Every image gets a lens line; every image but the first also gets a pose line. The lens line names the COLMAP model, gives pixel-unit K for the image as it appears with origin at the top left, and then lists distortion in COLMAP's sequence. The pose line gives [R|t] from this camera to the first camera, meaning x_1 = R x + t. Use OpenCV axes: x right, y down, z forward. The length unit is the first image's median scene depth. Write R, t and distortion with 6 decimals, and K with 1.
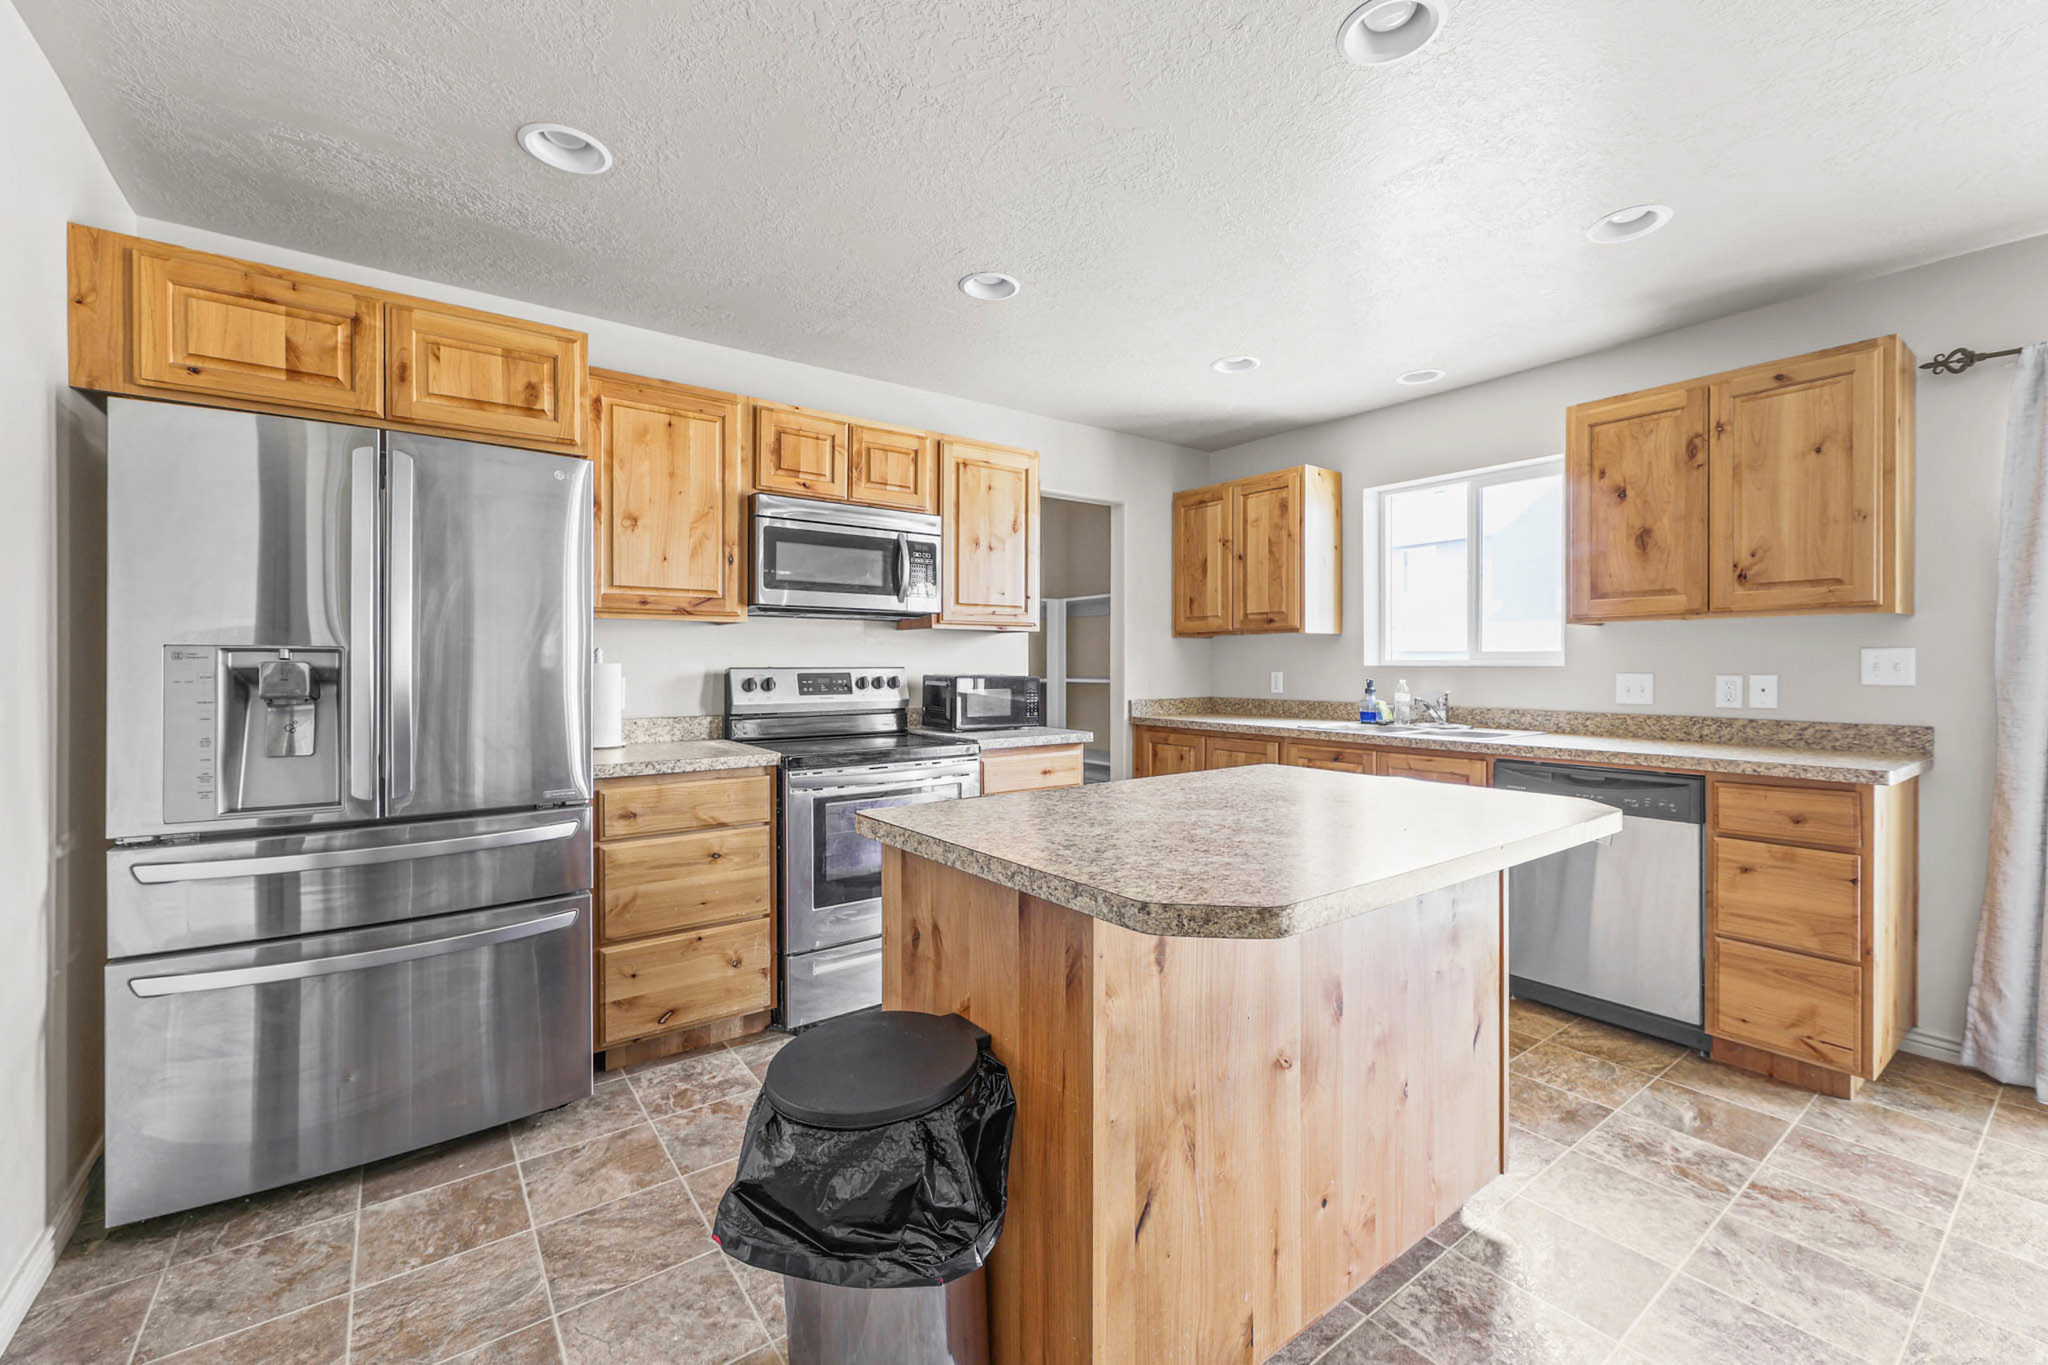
lens RADIAL K [[848.0, 0, 1031.9], [0, 848.0, 694.8], [0, 0, 1]] dist [-0.001955, -0.000117]
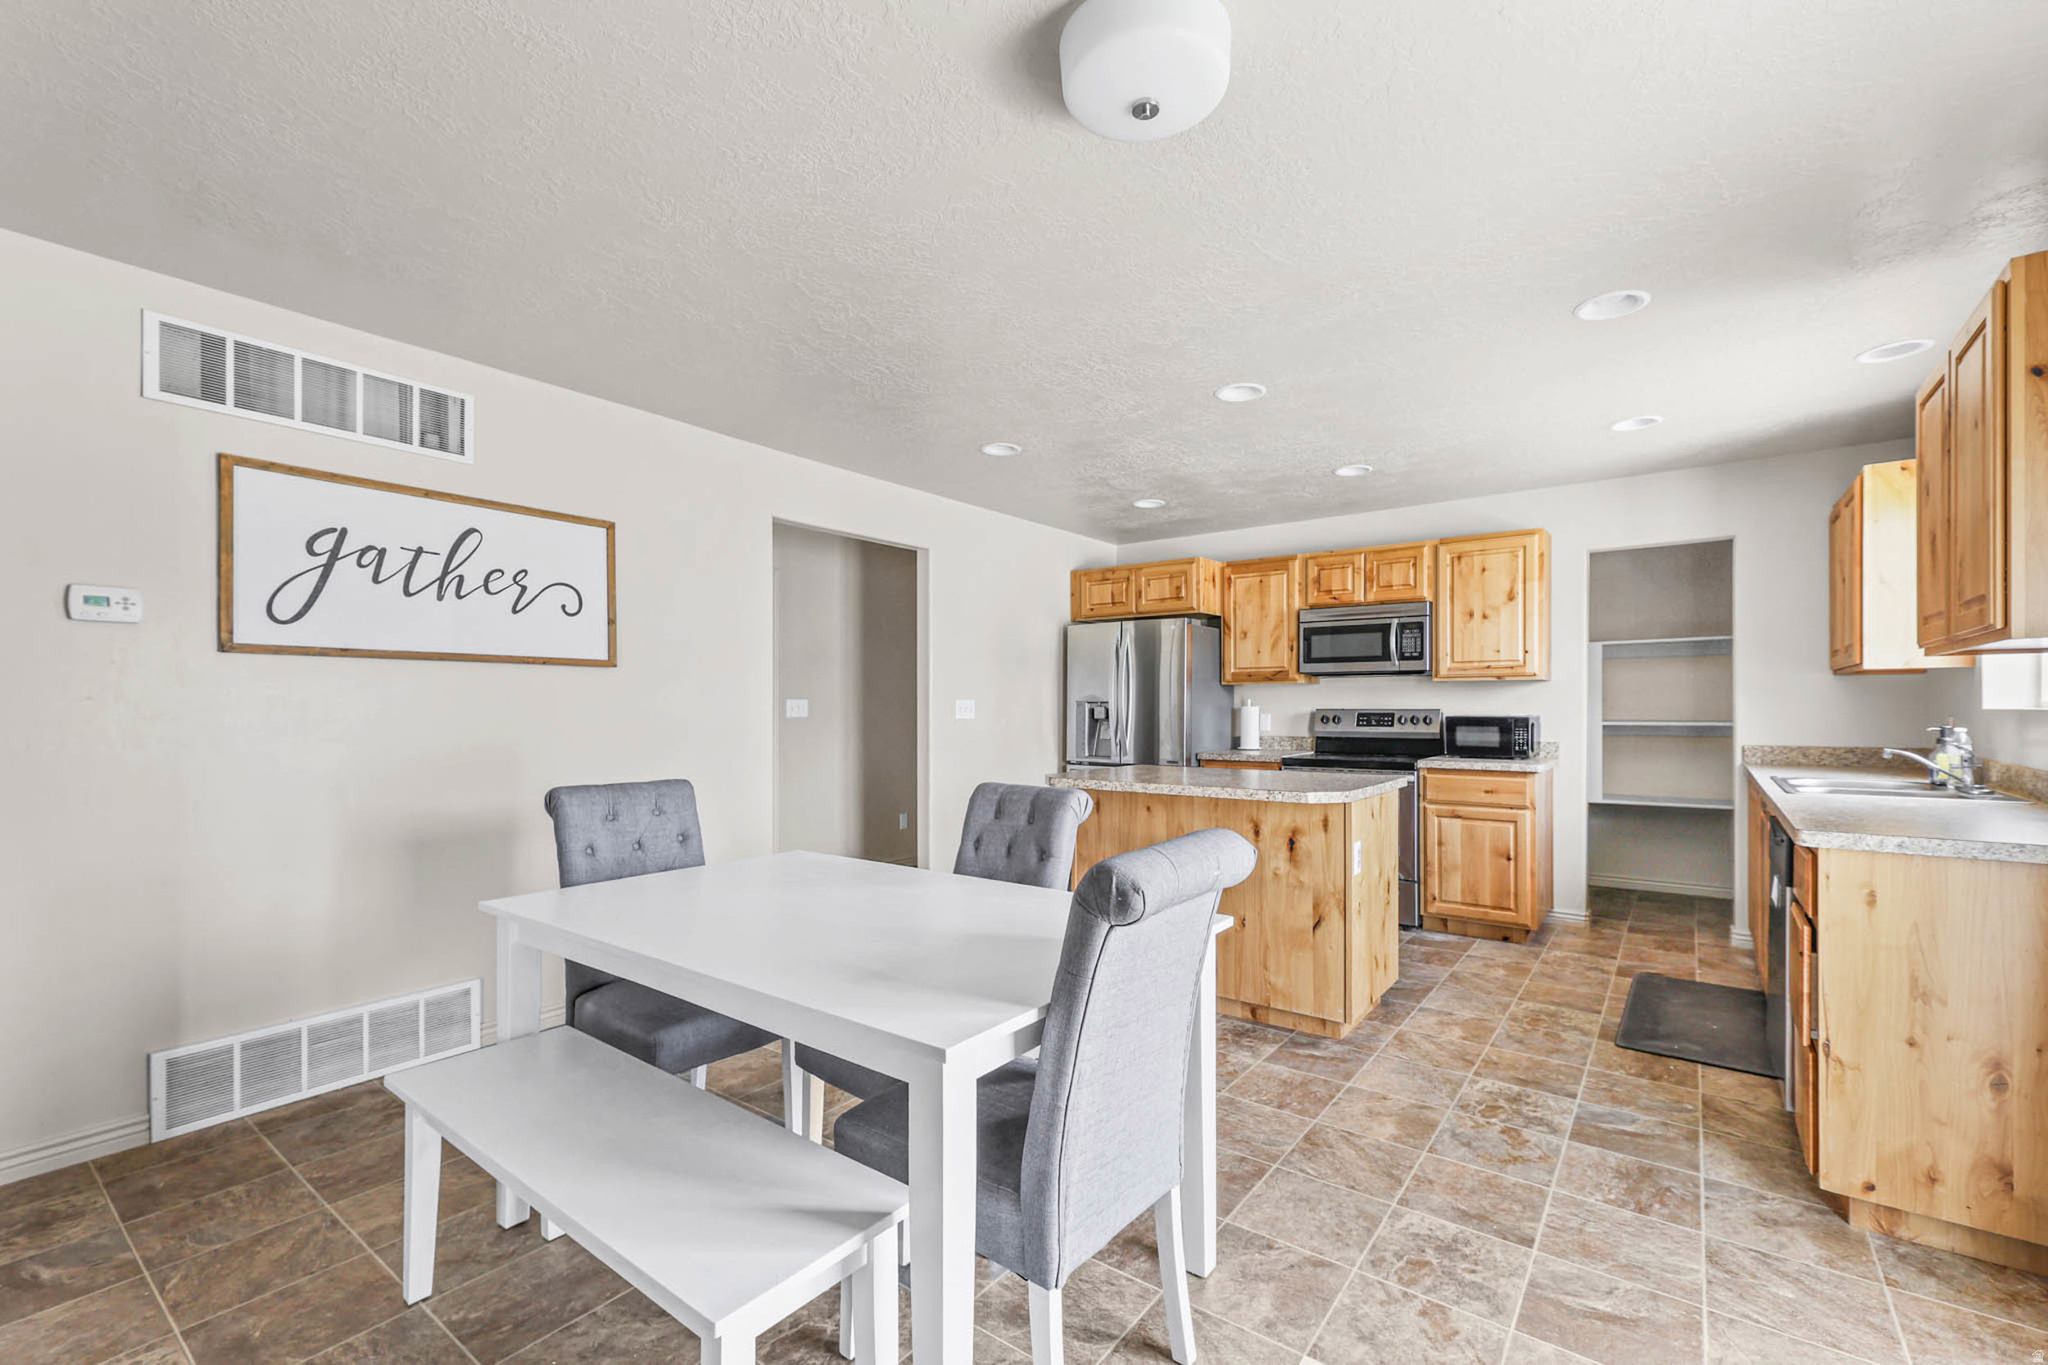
lens RADIAL K [[867.2, 0, 1054.3], [0, 867.2, 703.7], [0, 0, 1]] dist [0.000540, -0.000041]
pose [[0.280581, -0.001519, -0.959829, 1.053997], [-0.033291, 0.999382, -0.011314, -0.004844], [0.959253, 0.035128, 0.280357, 0.011067]]
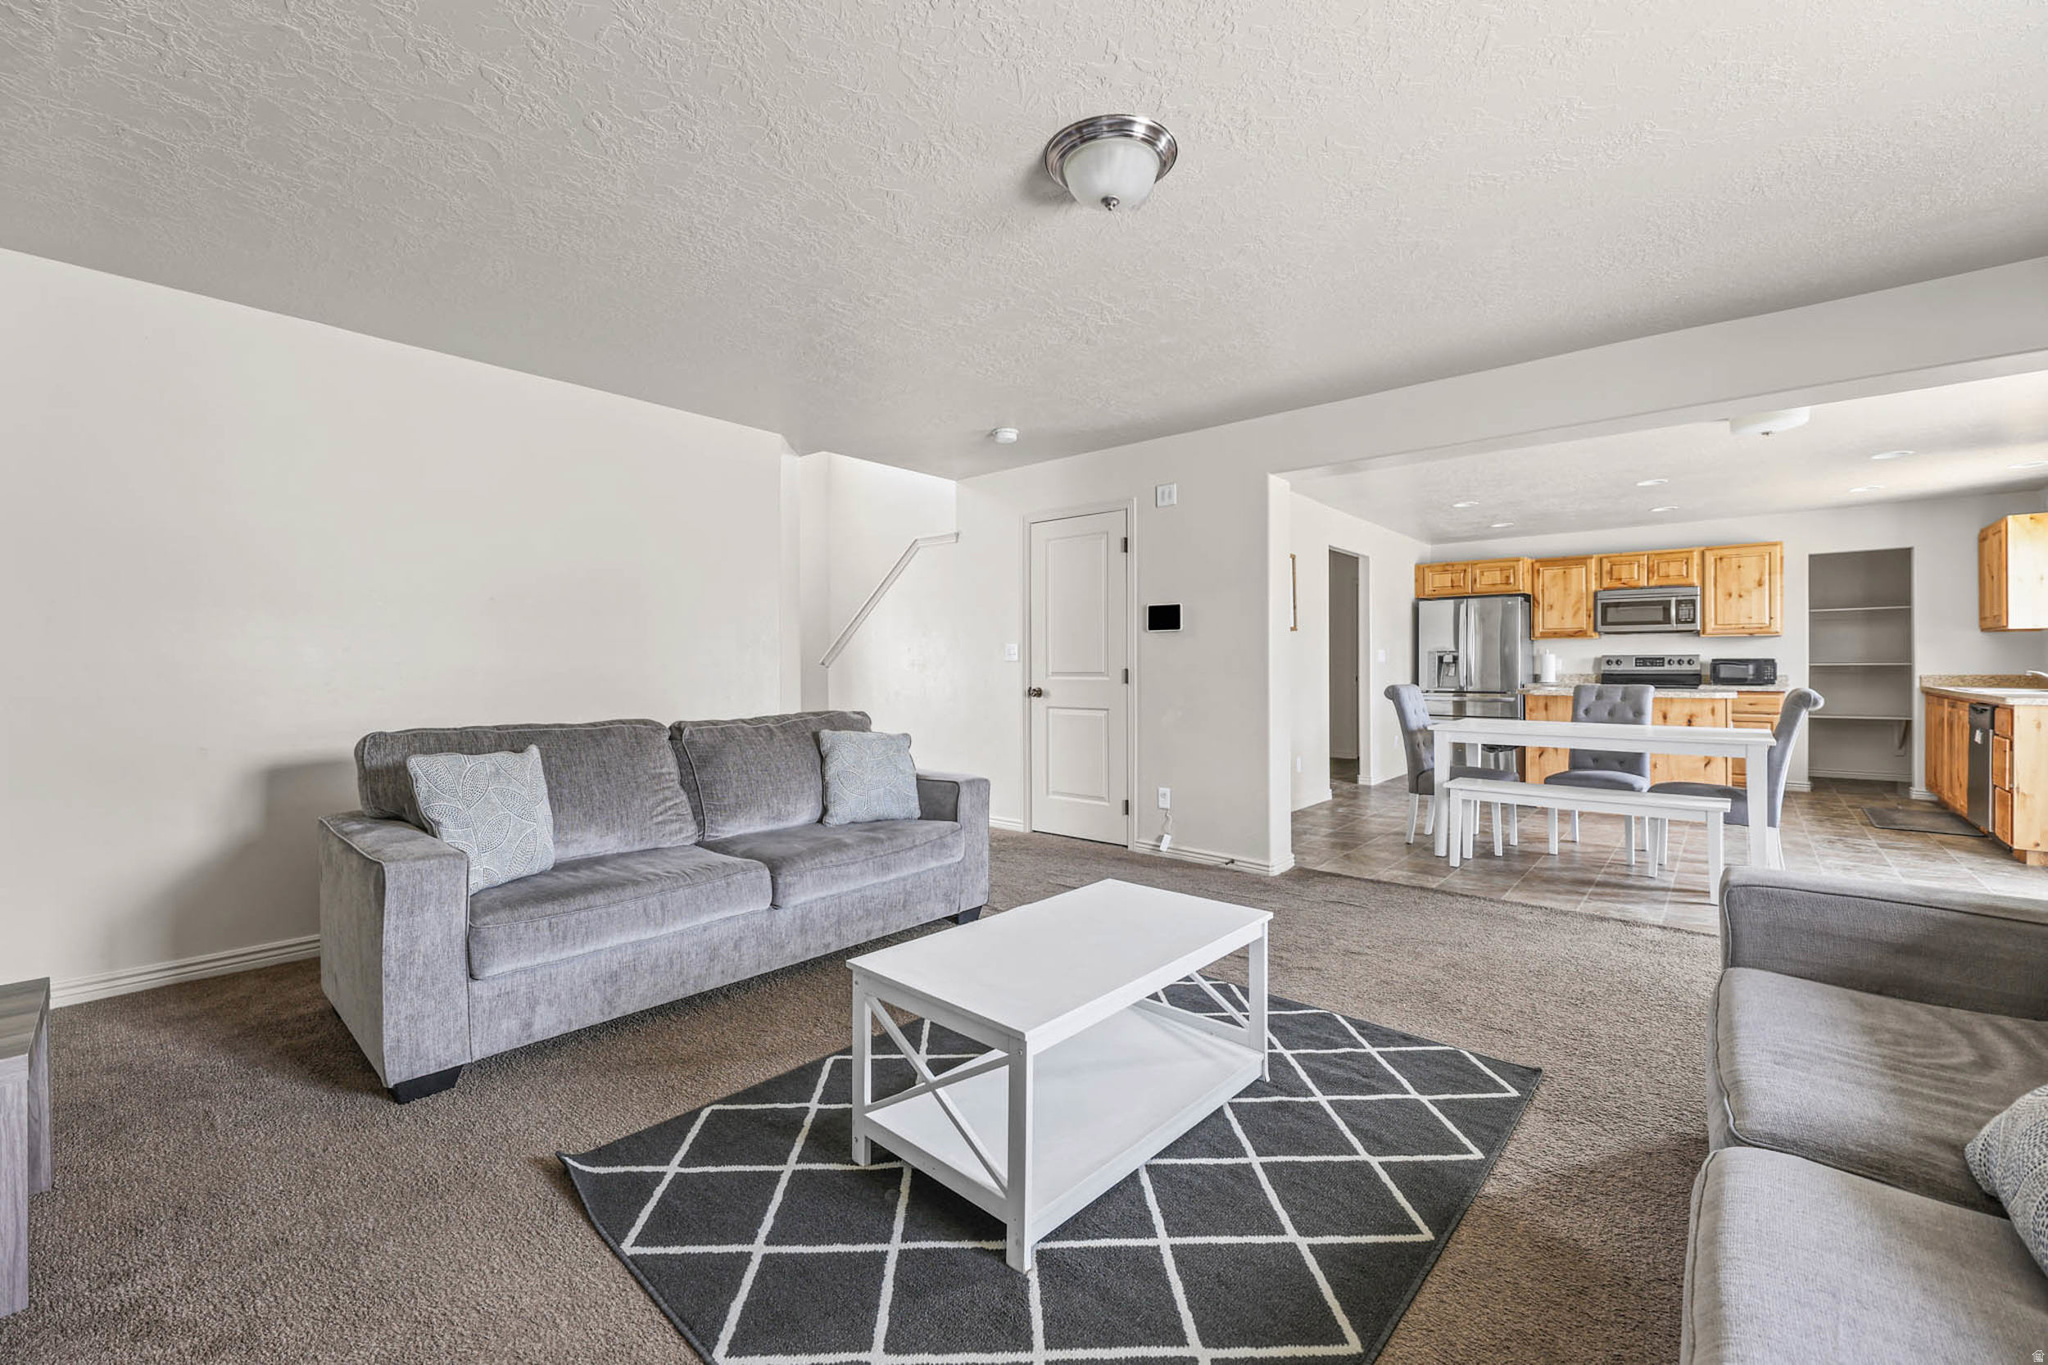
lens RADIAL K [[817.6, 0, 1019.8], [0, 817.6, 660.6], [0, 0, 1]] dist [0.000259, -0.005755]
pose [[0.194701, -0.001959, -0.980861, 1.579279], [-0.032544, 0.999435, -0.008456, 0.056949], [0.980323, 0.033568, 0.194527, -1.108925]]
